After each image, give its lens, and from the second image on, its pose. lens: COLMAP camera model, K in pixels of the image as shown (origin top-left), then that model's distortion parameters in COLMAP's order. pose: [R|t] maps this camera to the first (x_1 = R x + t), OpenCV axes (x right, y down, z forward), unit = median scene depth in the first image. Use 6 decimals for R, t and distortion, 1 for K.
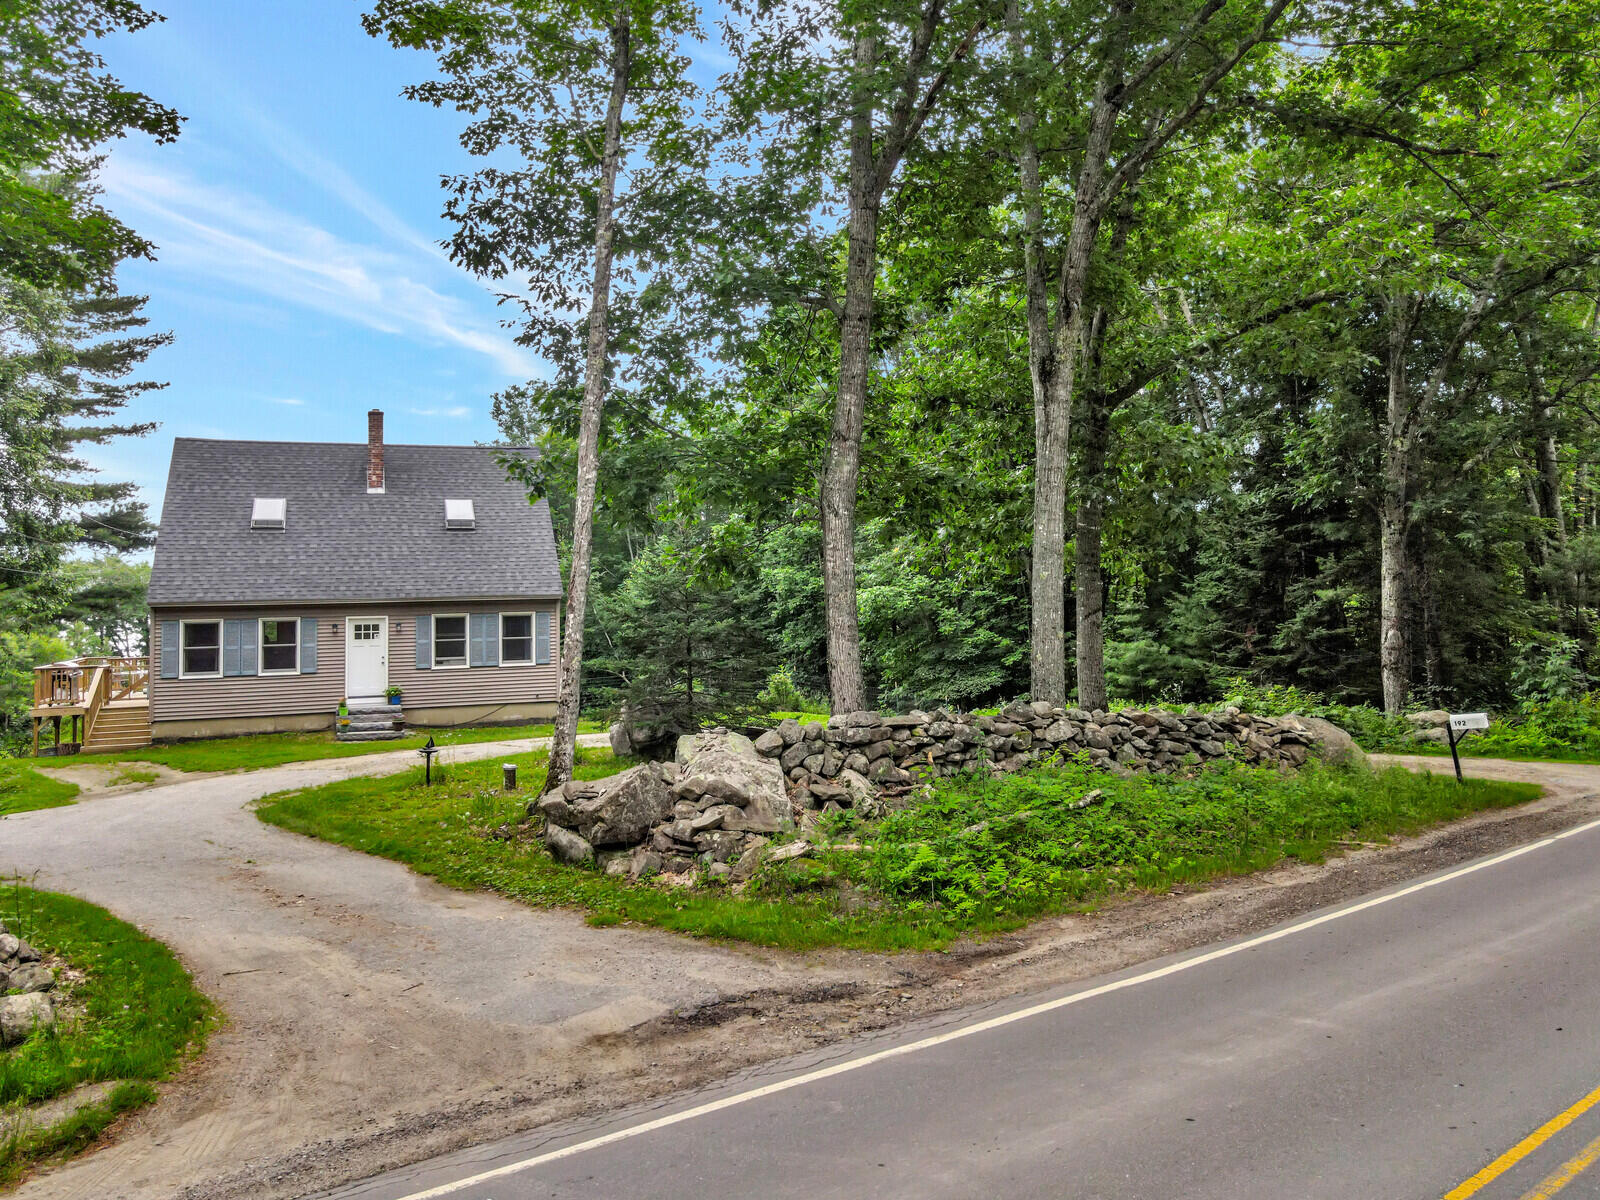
lens RADIAL K [[1181.1, 0, 805.7], [0, 1181.1, 534.2], [0, 0, 1]] dist [0.004736, 0.048440]
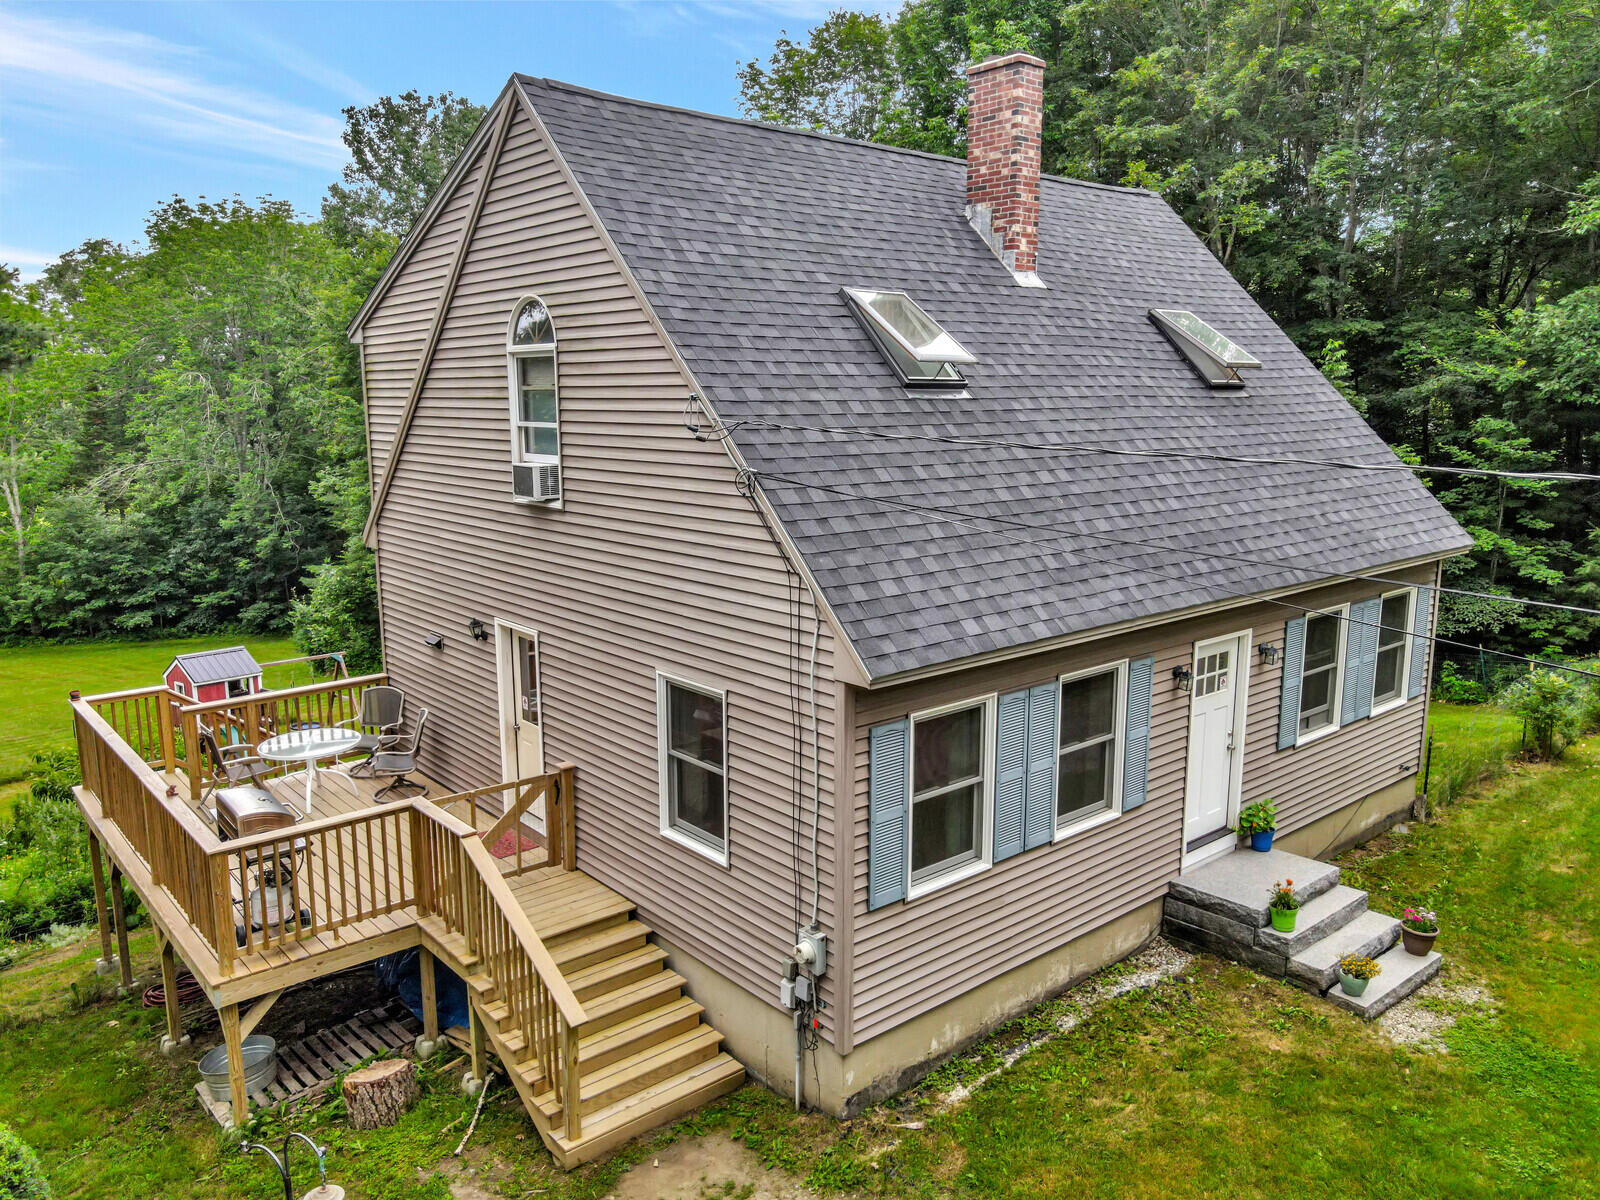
lens RADIAL K [[1164.3, 0, 806.8], [0, 1164.3, 608.9], [0, 0, 1]] dist [-0.000182, 0.020020]
pose [[0.941895, -0.048024, 0.332456, -0.598600], [-0.028366, 0.974820, 0.221181, -0.014875], [-0.334707, -0.217760, 0.916816, 0.694361]]
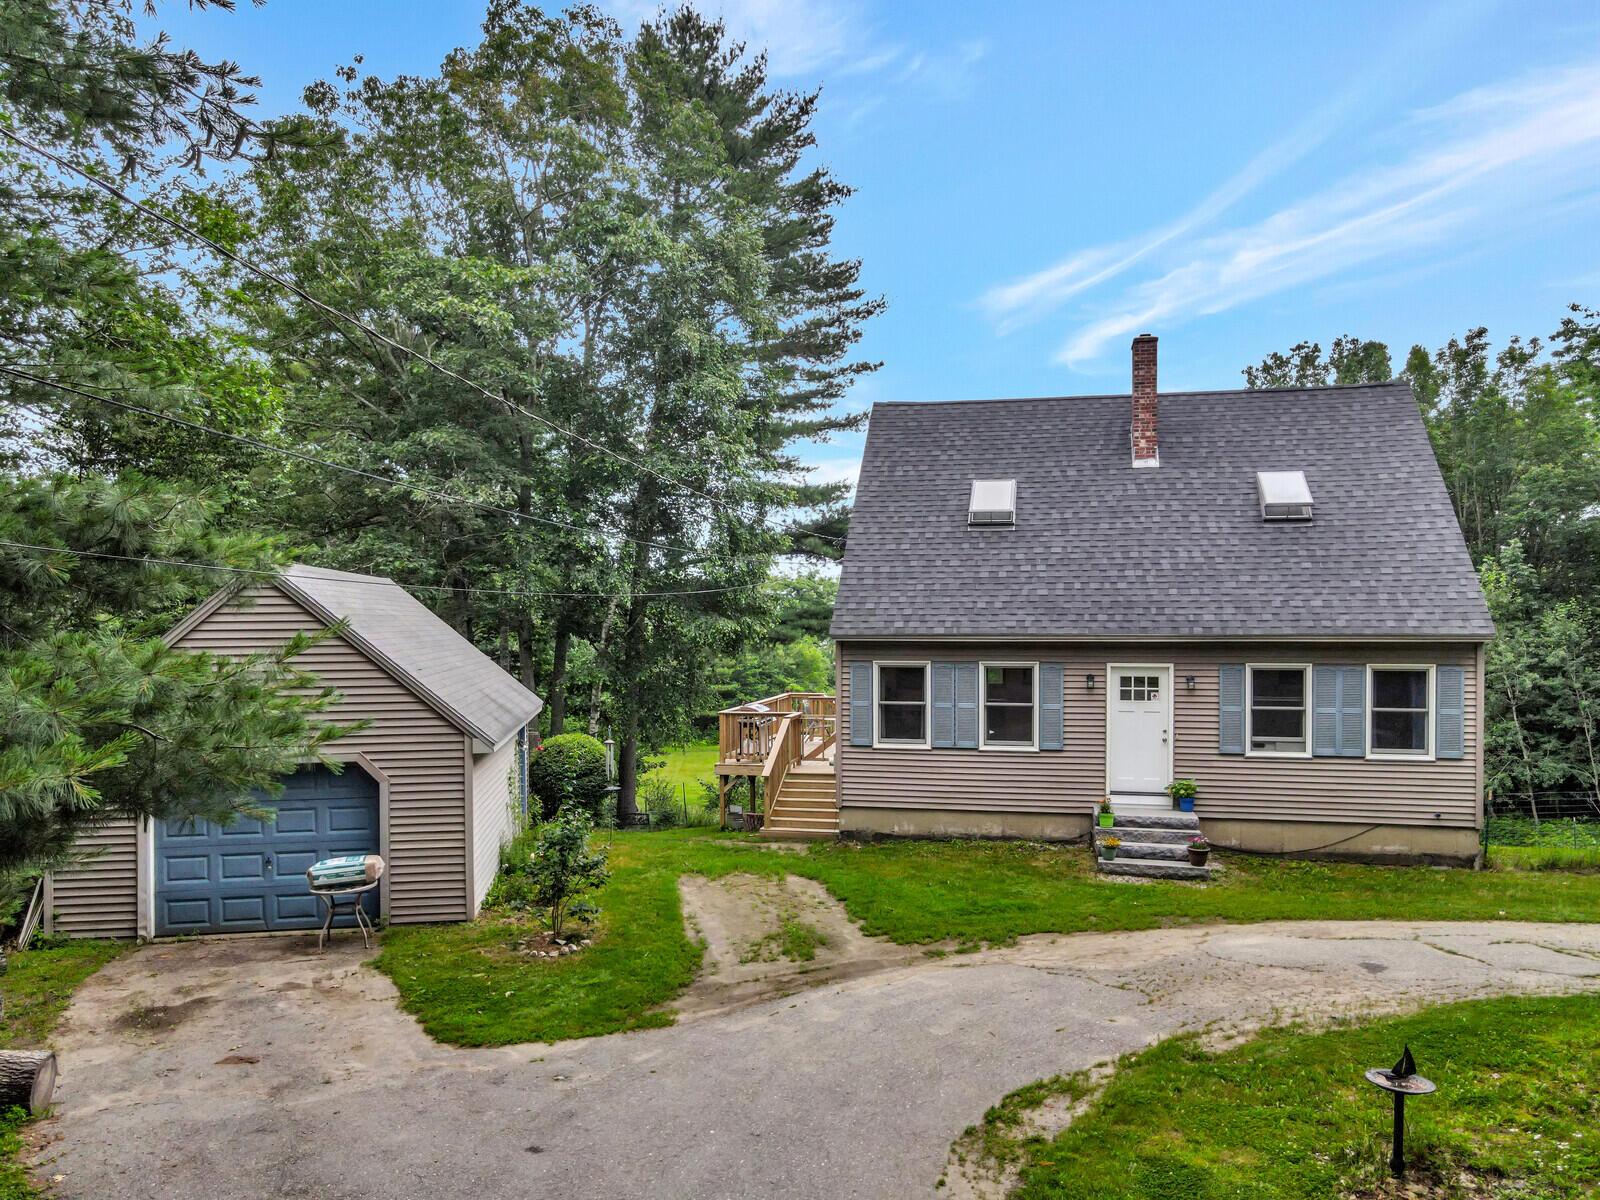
lens RADIAL K [[1203.1, 0, 799.6], [0, 1203.1, 622.6], [0, 0, 1]] dist [-0.002980, 0.033310]
pose [[0.834475, 0.018743, -0.550727, -0.170860], [0.014932, 0.998285, 0.056600, 0.010059], [0.550844, -0.055455, 0.832764, 0.375786]]
